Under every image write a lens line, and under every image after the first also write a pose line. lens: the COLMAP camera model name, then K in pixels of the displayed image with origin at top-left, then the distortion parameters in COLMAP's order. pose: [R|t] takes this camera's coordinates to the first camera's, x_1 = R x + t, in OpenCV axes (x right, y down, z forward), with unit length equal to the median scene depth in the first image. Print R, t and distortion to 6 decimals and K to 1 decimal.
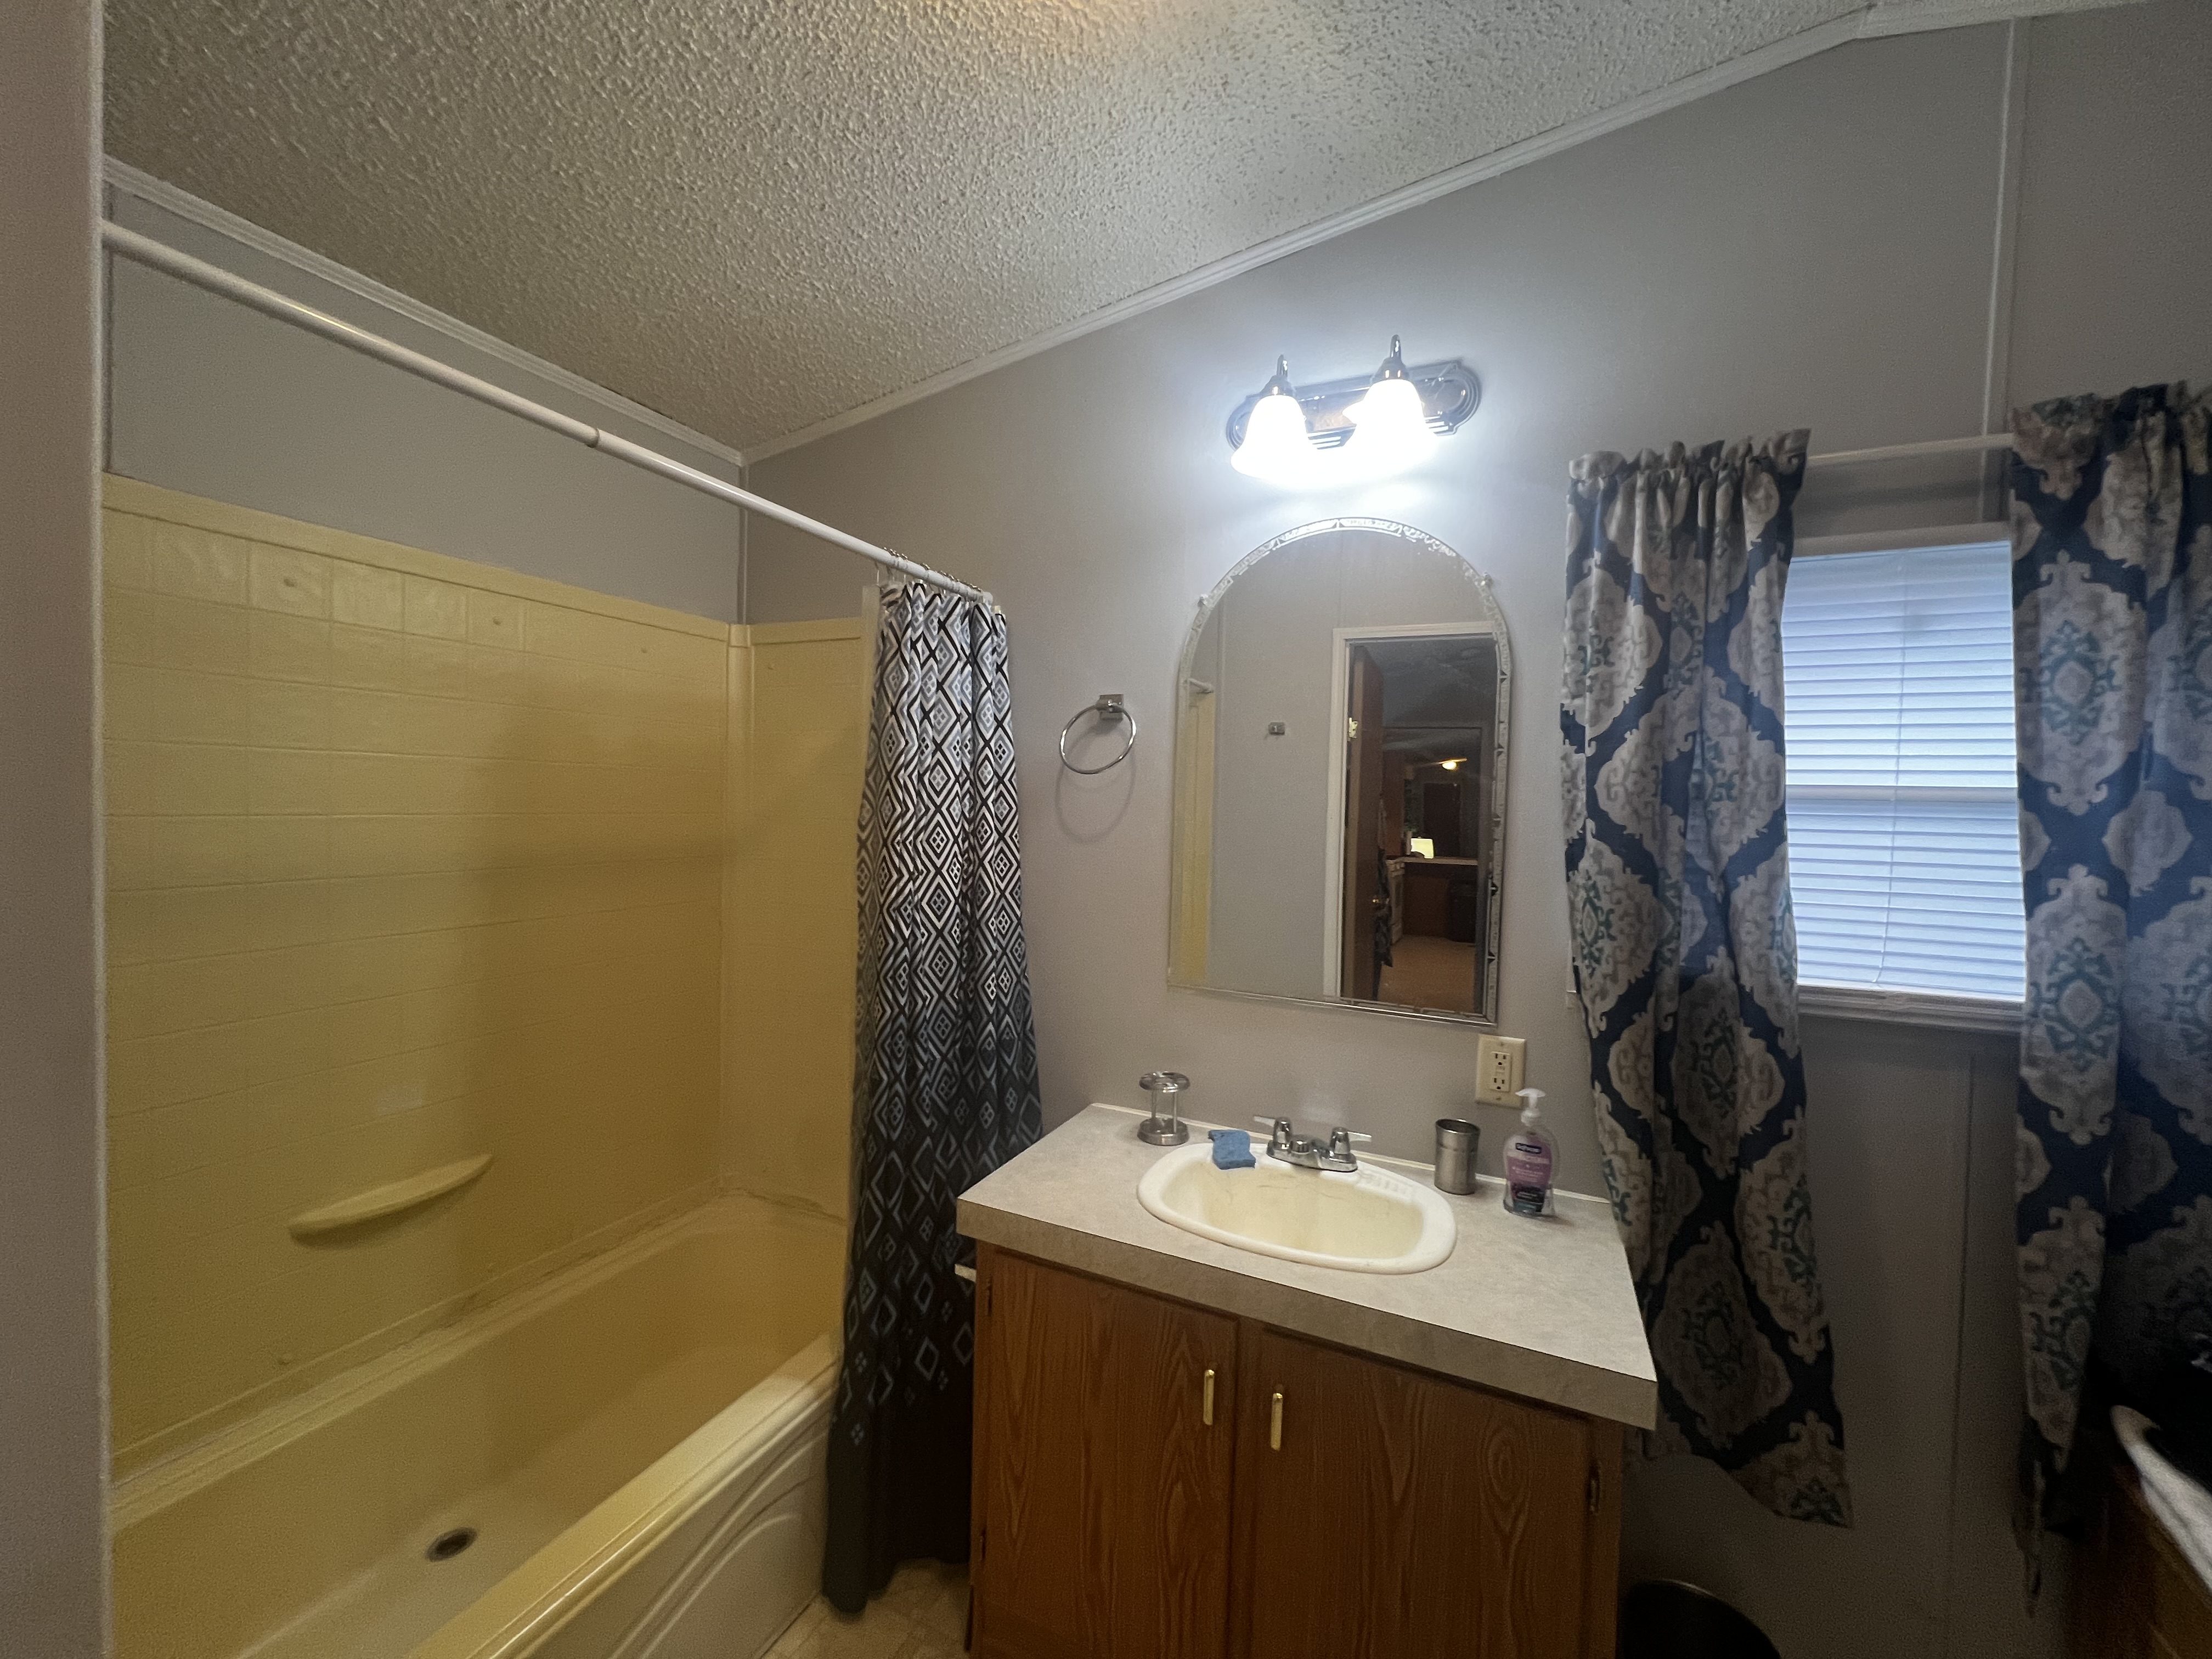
lens RADIAL K [[888.0, 0, 1103.5], [0, 888.0, 830.1], [0, 0, 1]] dist [-0.001535, -0.000173]
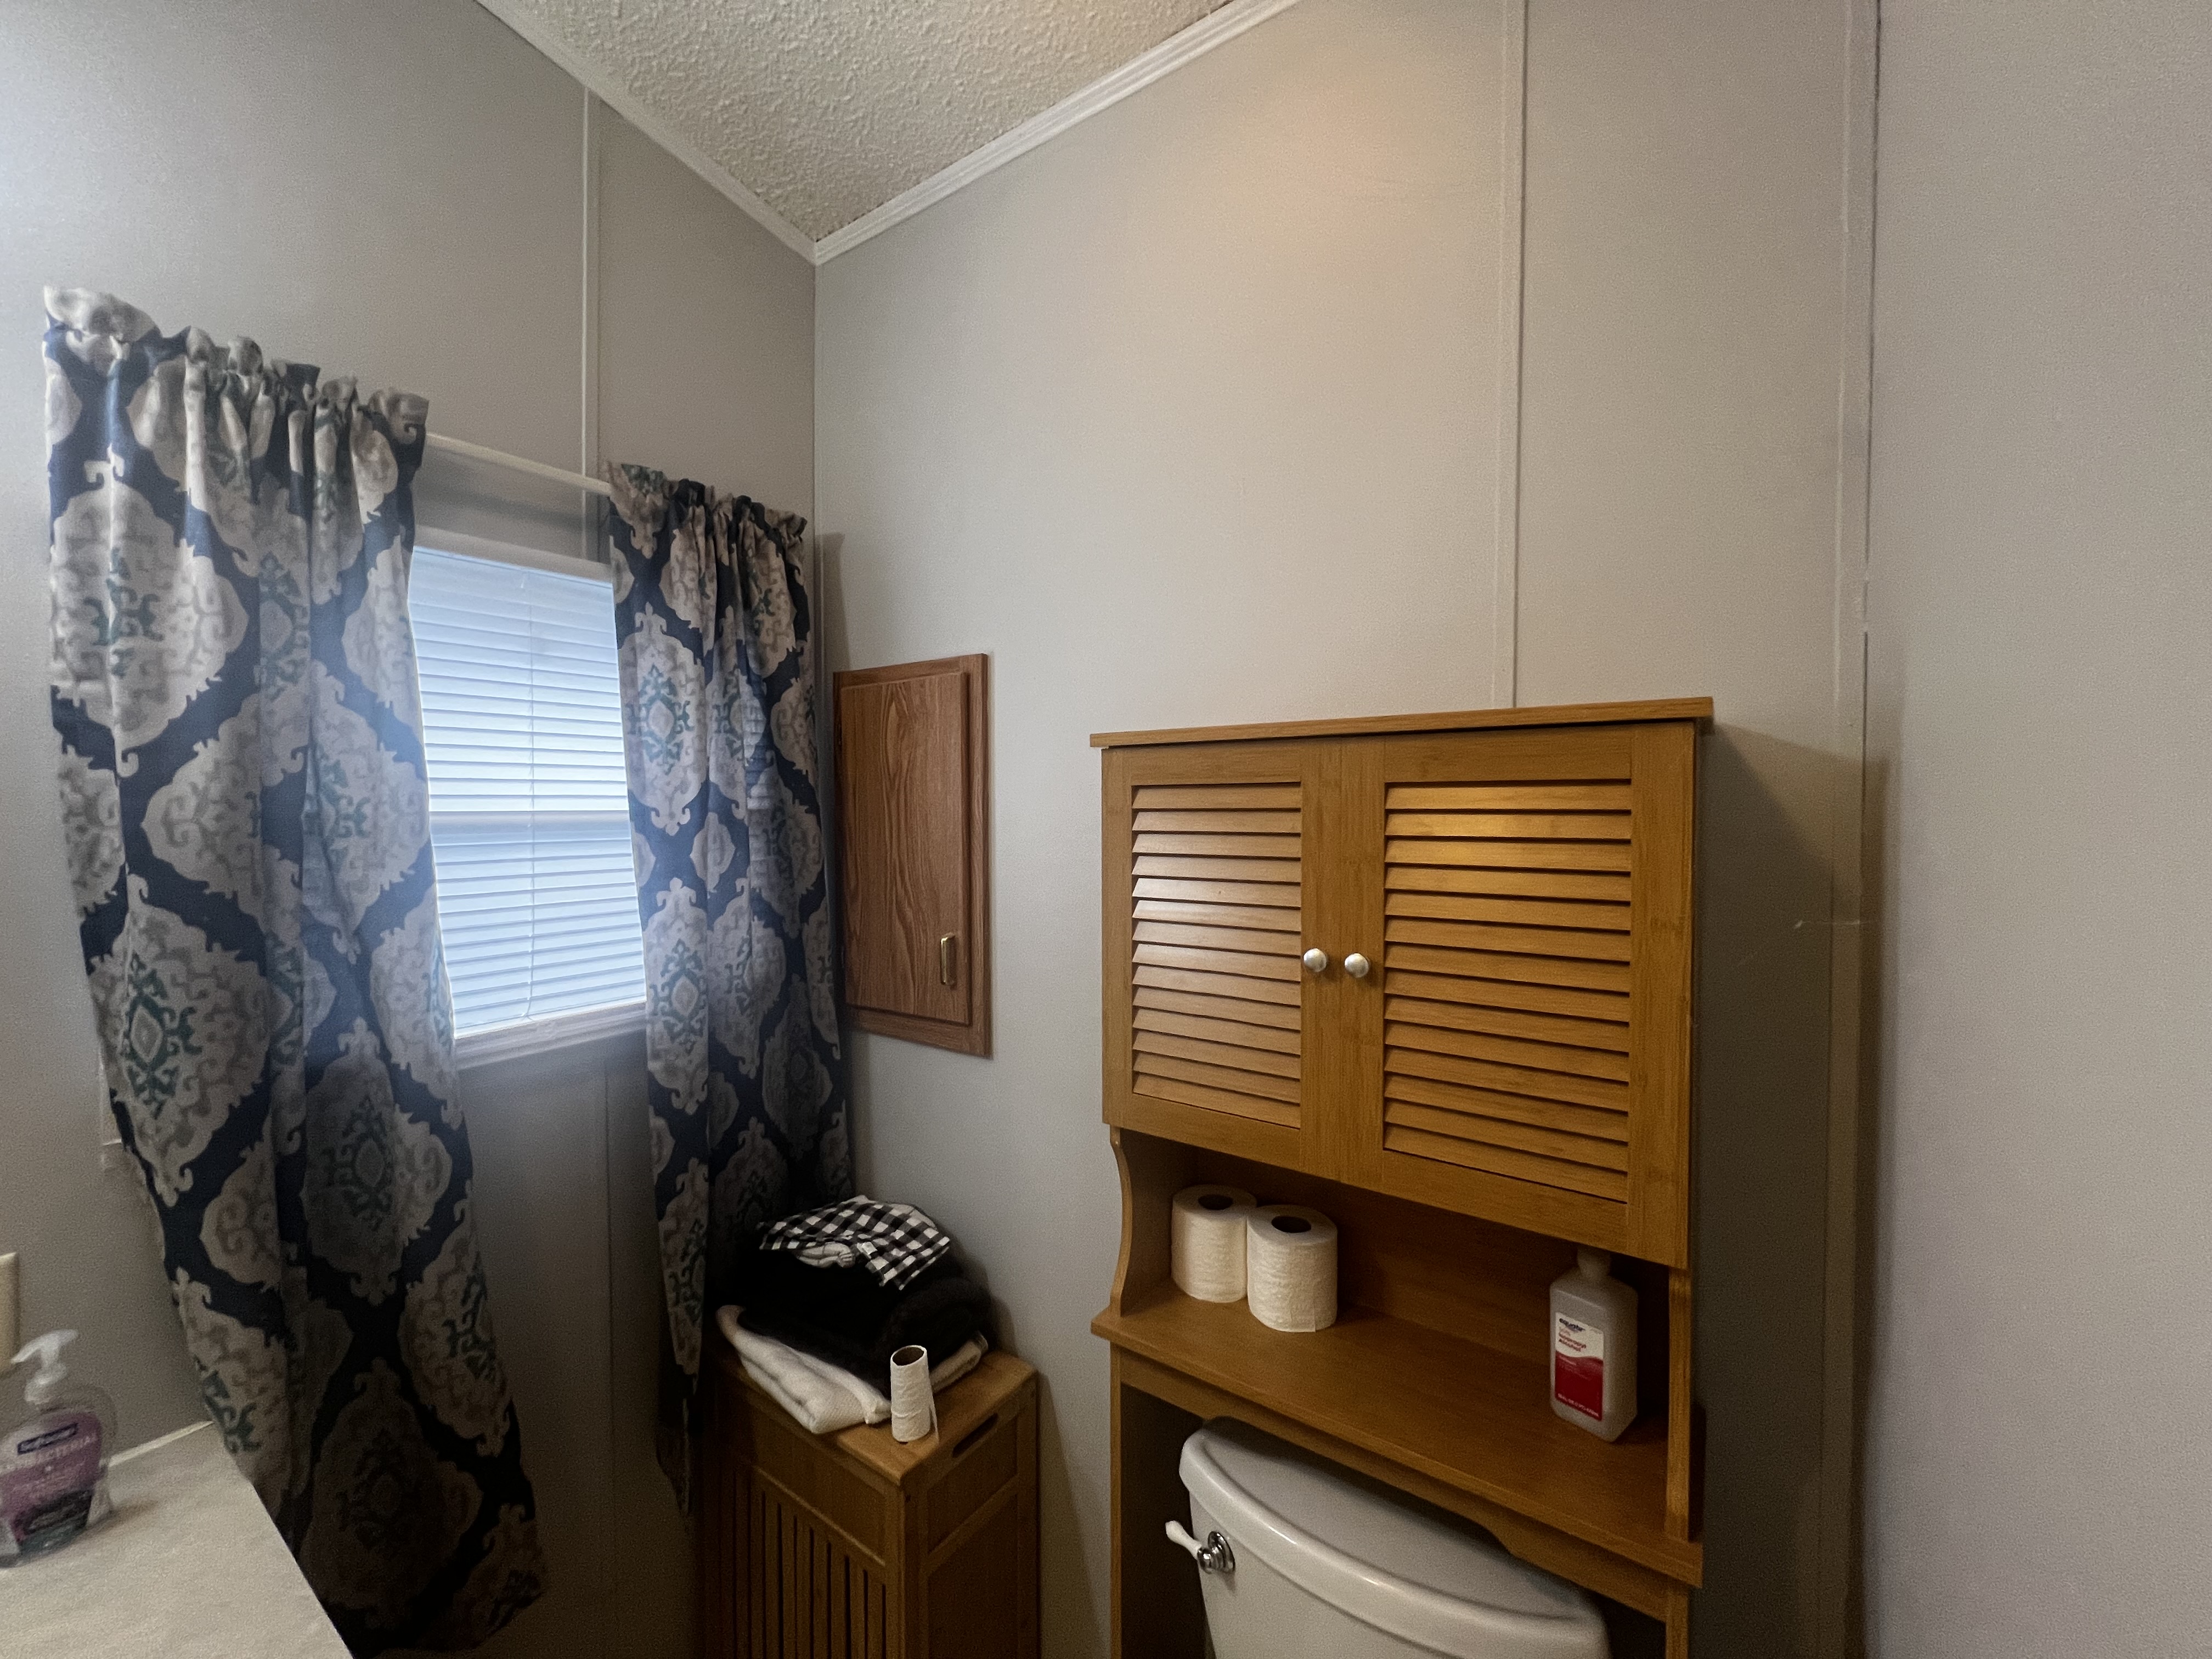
lens RADIAL K [[888.0, 0, 1101.2], [0, 888.0, 821.8], [0, 0, 1]] dist [-0.001535, -0.000173]
pose [[0.177034, -0.048441, 0.983012, 0.048219], [0.032056, 0.998542, 0.043433, -0.061275], [-0.983683, 0.023822, 0.178329, 0.216324]]
